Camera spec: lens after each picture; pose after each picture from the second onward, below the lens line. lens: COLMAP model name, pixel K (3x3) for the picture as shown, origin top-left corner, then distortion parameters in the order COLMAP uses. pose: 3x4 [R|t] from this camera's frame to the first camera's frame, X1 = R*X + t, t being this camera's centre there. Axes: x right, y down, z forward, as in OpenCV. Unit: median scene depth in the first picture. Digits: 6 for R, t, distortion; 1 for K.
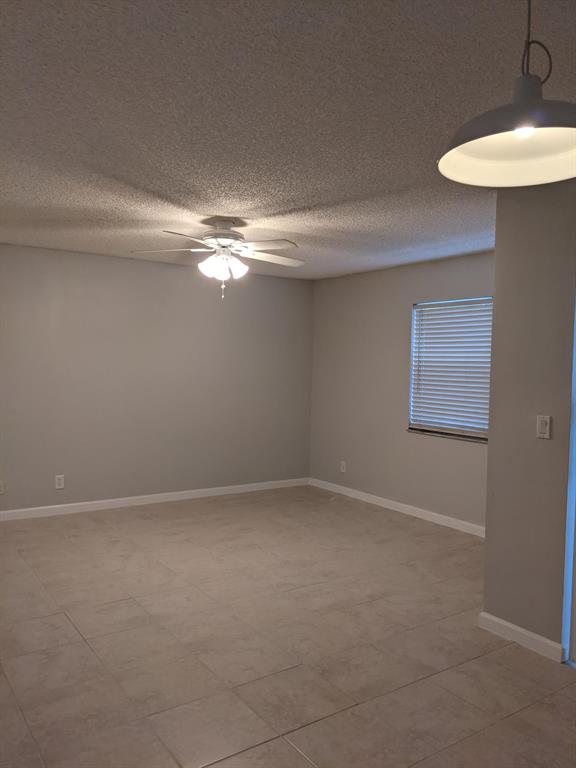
lens RADIAL K [[609.0, 0, 281.8], [0, 609.0, 377.8], [0, 0, 1]] dist [0.040038, -0.028954]
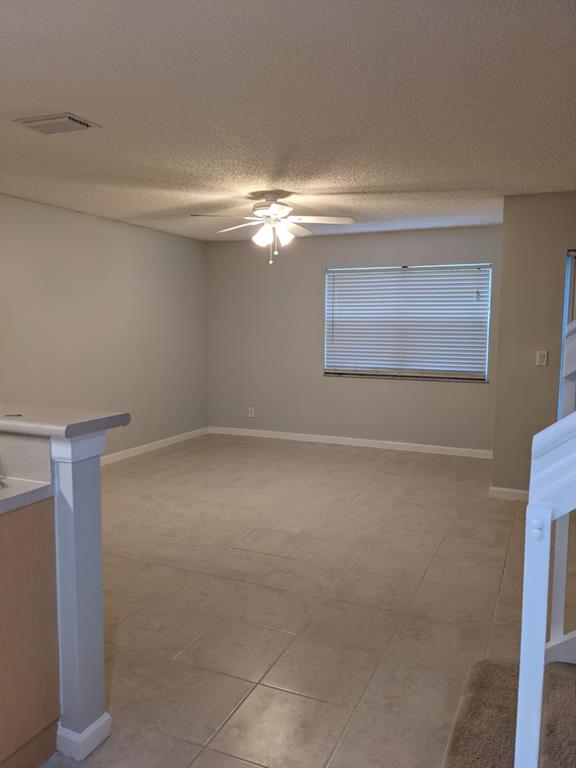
lens RADIAL K [[609.0, 0, 278.1], [0, 609.0, 381.8], [0, 0, 1]] dist [0.040038, -0.028954]
pose [[0.854352, -0.069444, 0.515034, -0.729422], [0.029205, 0.995881, 0.085834, -0.010171], [-0.518874, -0.058291, 0.852861, 0.019941]]
